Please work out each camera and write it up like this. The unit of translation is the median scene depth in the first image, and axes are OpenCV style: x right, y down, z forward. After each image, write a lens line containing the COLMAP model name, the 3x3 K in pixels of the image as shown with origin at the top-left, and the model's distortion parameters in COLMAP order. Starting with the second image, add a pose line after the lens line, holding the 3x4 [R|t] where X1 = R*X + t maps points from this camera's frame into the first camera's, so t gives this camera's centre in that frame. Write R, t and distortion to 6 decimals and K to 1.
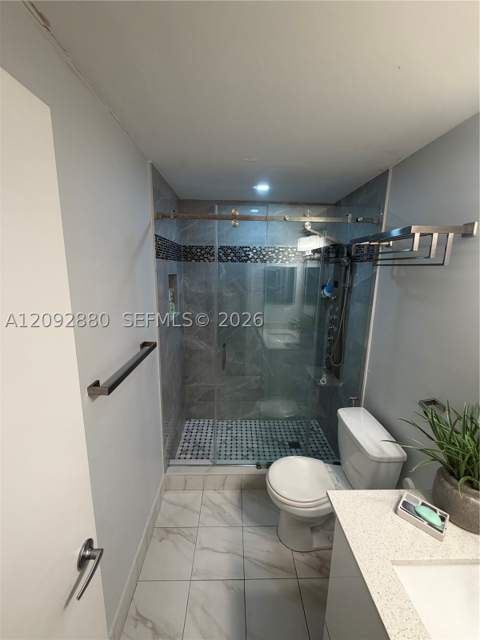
lens RADIAL K [[253.7, 0, 240.0], [0, 253.7, 320.0], [0, 0, 1]] dist [-0.001073, 0.000247]
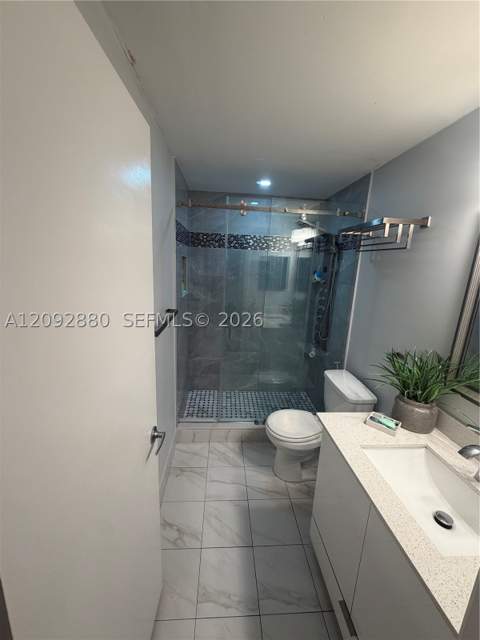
lens RADIAL K [[253.7, 0, 240.0], [0, 253.7, 320.0], [0, 0, 1]] dist [-0.001073, 0.000247]
pose [[0.998692, 0.017947, 0.047884, -0.077194], [-0.019004, 0.999584, 0.021699, 0.087416], [-0.047475, -0.022580, 0.998617, -0.179019]]
